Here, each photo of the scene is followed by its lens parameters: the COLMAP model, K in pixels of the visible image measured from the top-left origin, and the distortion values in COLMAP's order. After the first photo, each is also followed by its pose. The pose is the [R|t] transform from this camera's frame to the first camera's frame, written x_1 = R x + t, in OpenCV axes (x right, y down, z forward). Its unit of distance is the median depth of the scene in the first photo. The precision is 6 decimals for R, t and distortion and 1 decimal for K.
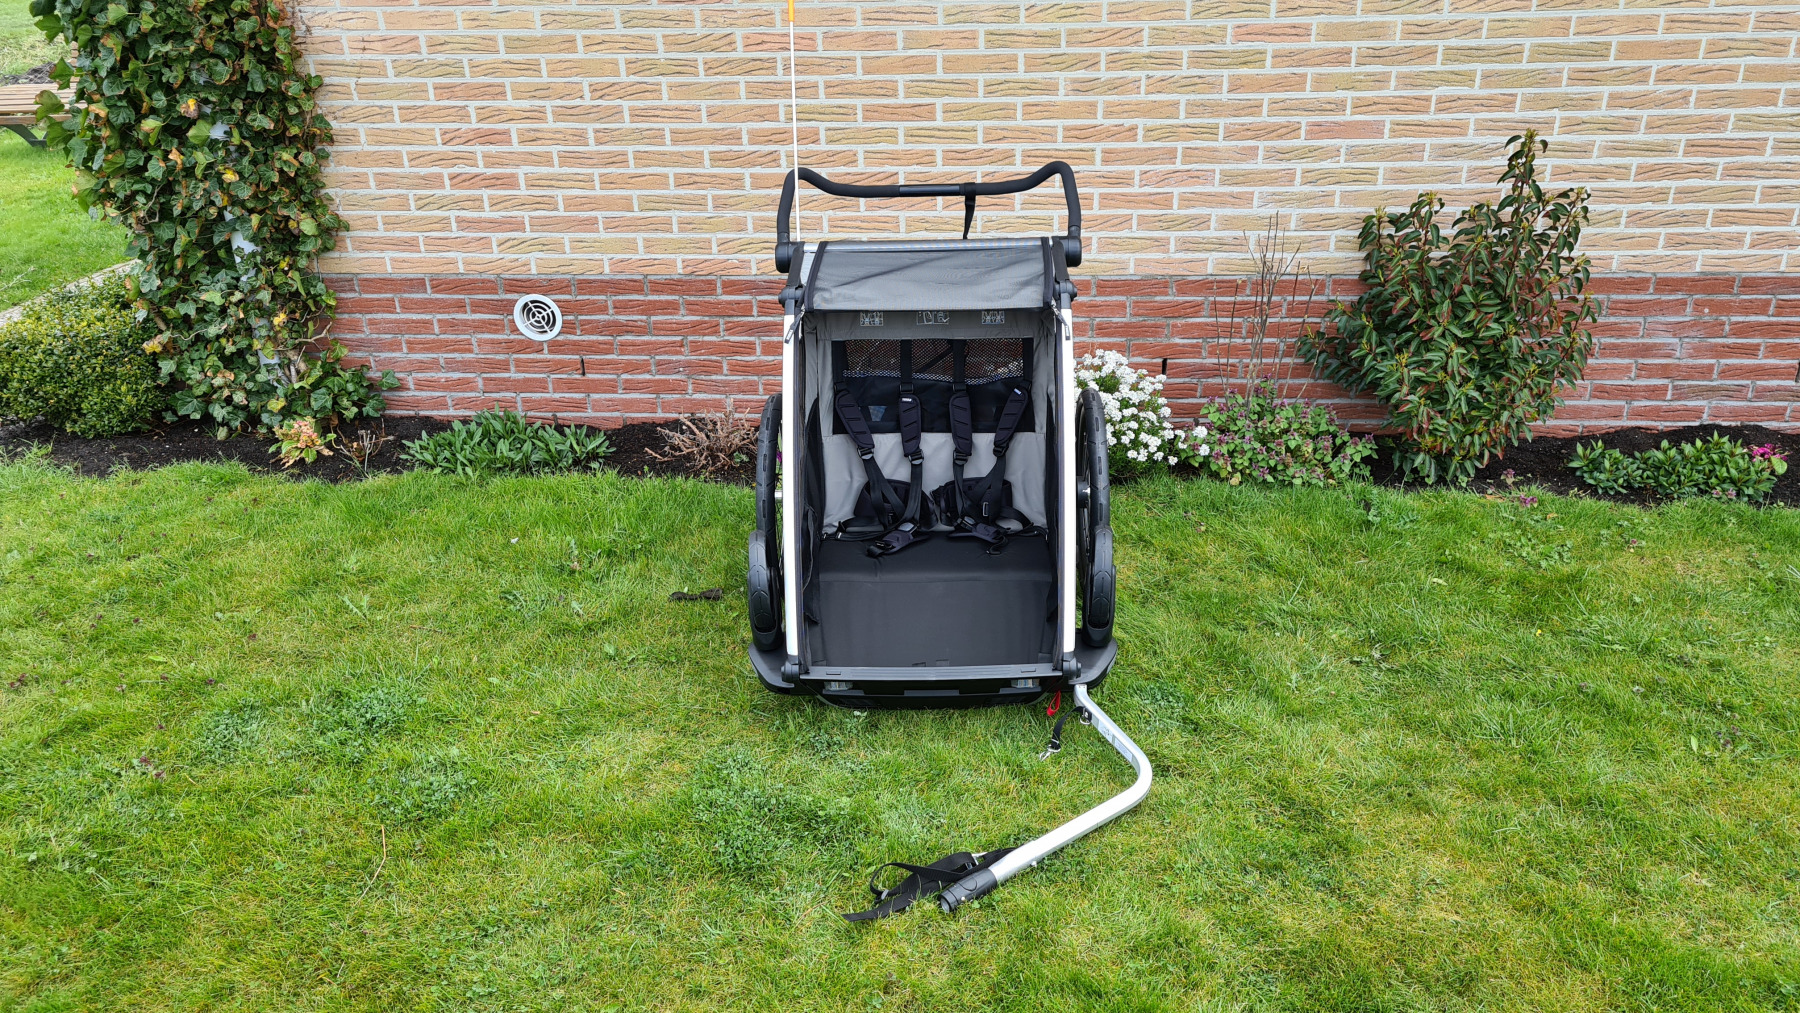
lens RADIAL K [[1392.9, 0, 908.5], [0, 1392.9, 500.5], [0, 0, 1]] dist [0.065571, -0.050375]
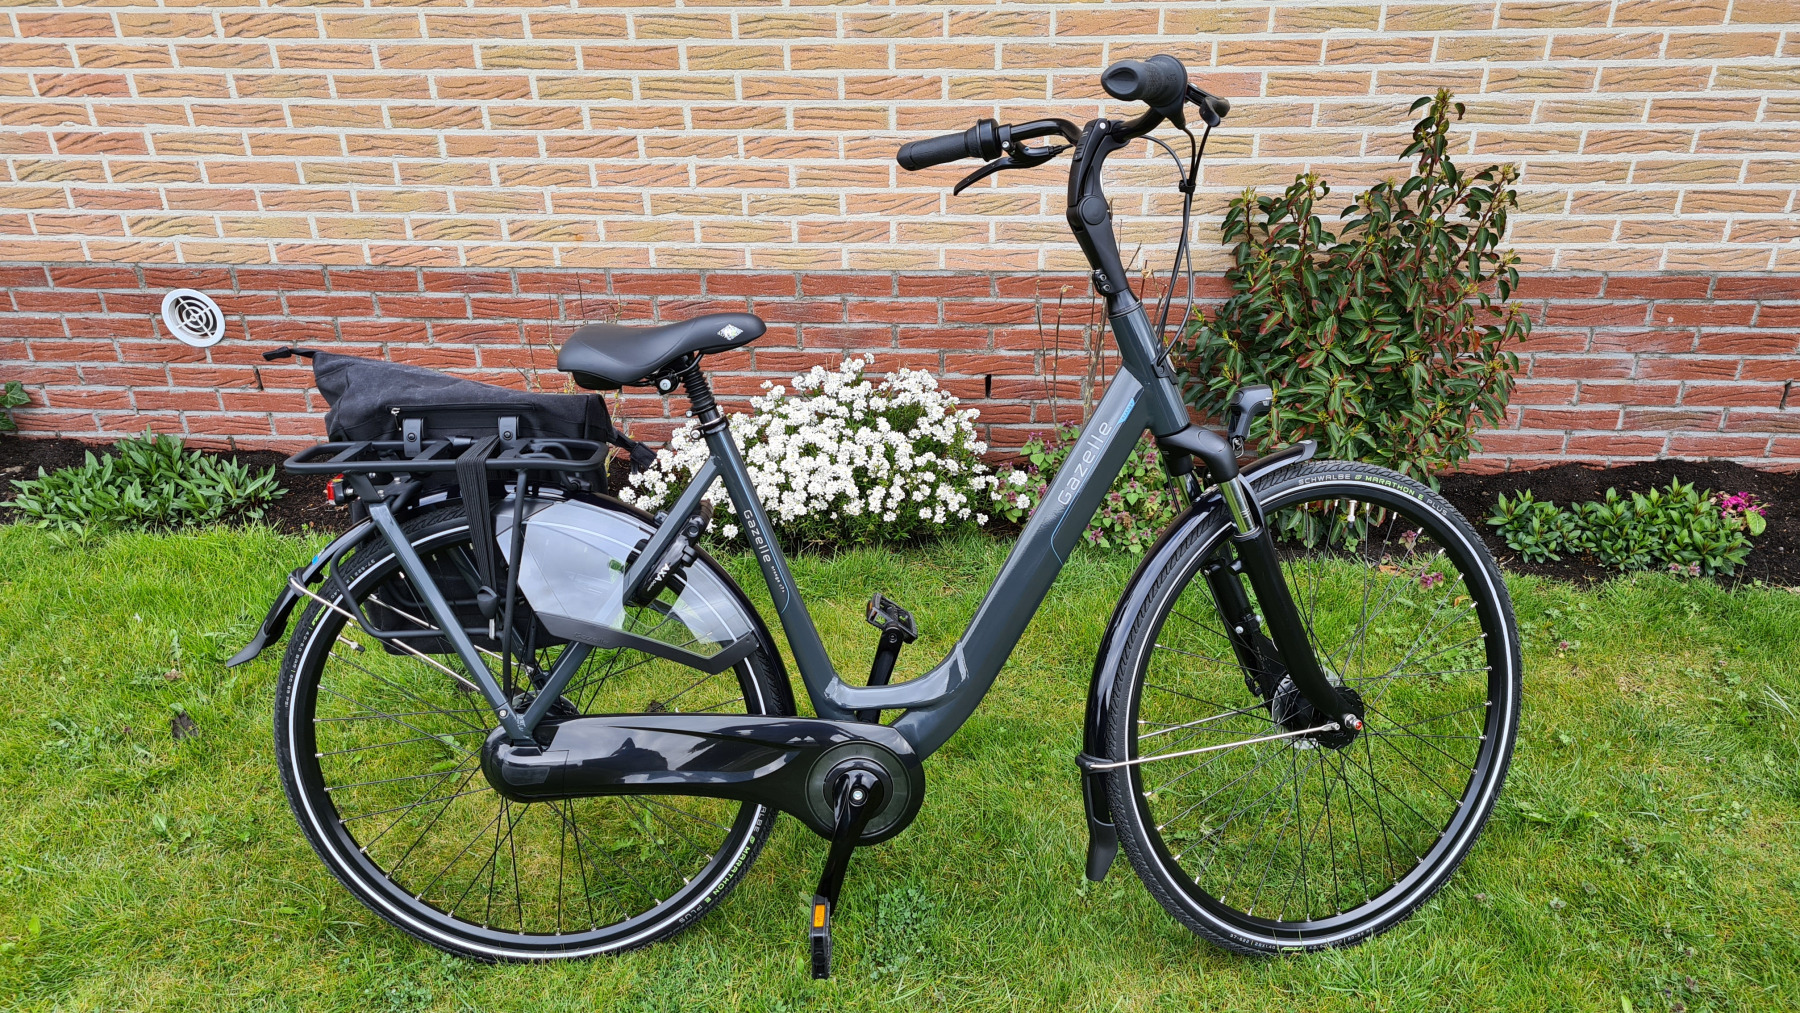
lens RADIAL K [[1392.9, 0, 880.5], [0, 1392.9, 511.1], [0, 0, 1]] dist [0.065571, -0.050375]
pose [[0.999959, -0.001536, 0.008940, 0.122859], [0.000921, 0.997654, 0.068458, -0.083952], [-0.009024, -0.068447, 0.997614, 0.221647]]
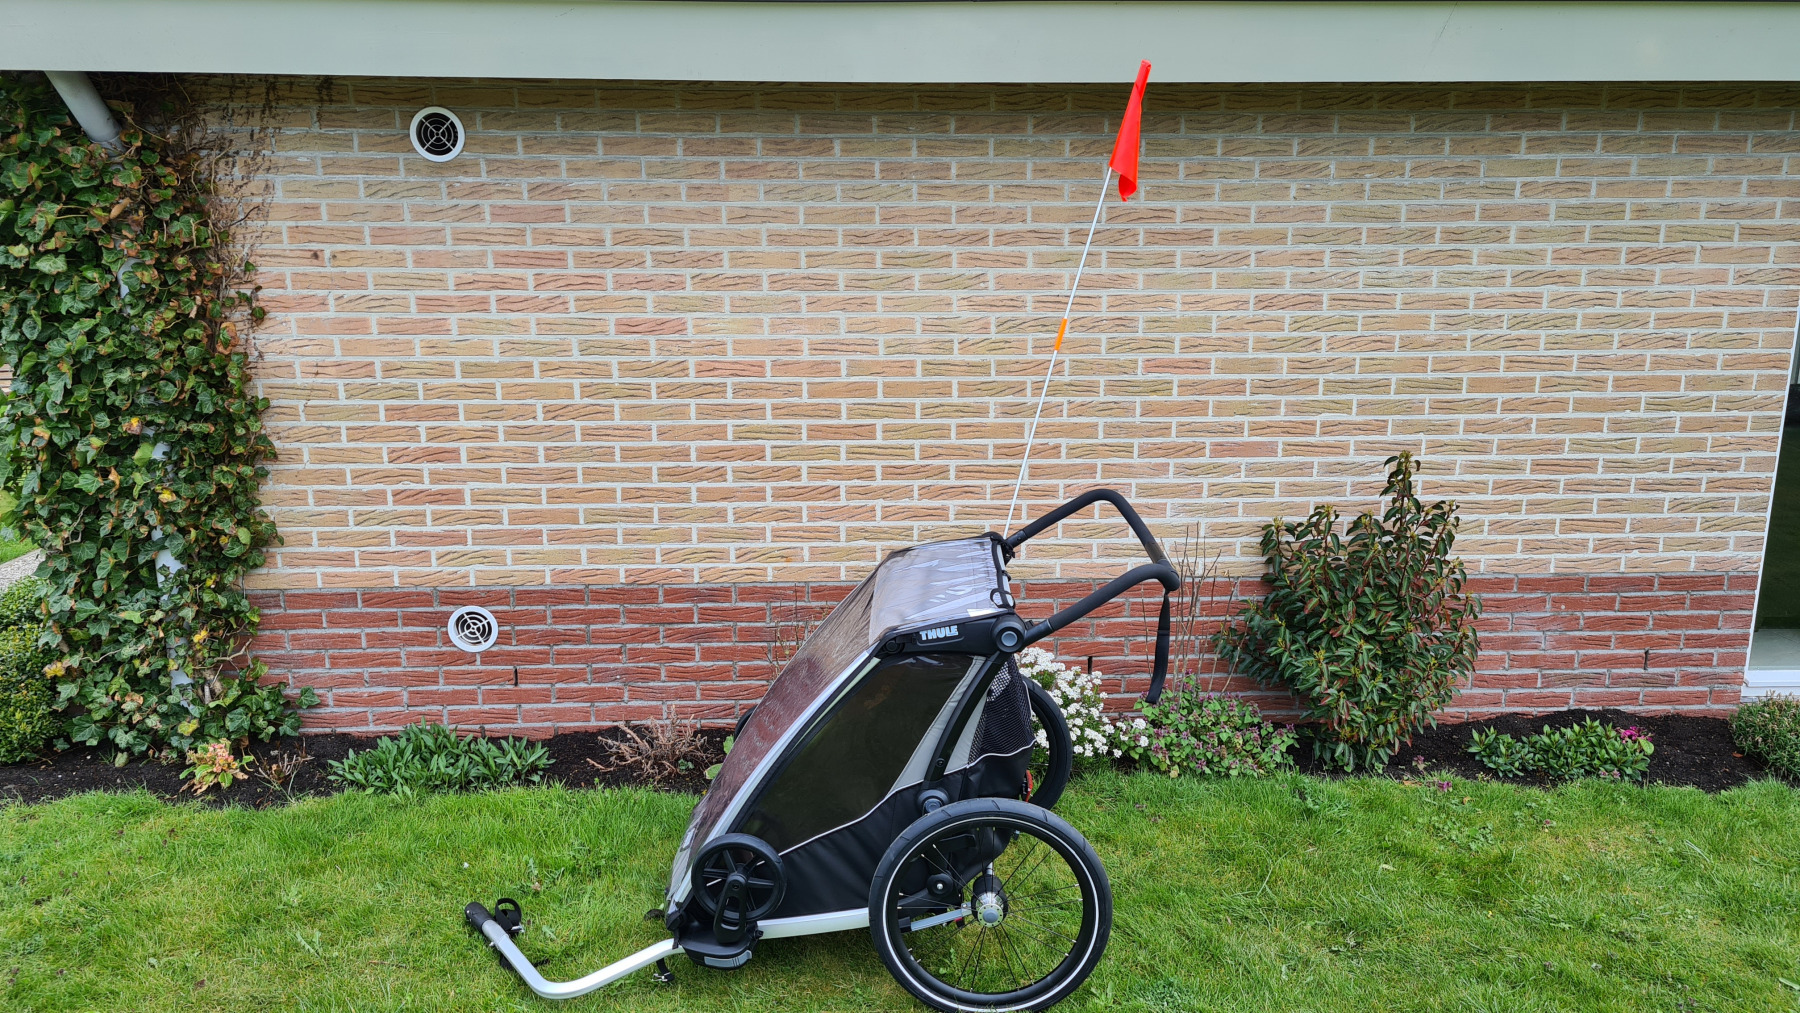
lens RADIAL K [[1392.9, 0, 901.9], [0, 1392.9, 503.6], [0, 0, 1]] dist [0.065571, -0.050375]
pose [[0.990373, -0.005870, 0.138300, -0.109415], [0.033835, 0.979060, -0.200740, -0.008283], [-0.134226, 0.203487, 0.969833, -0.028159]]
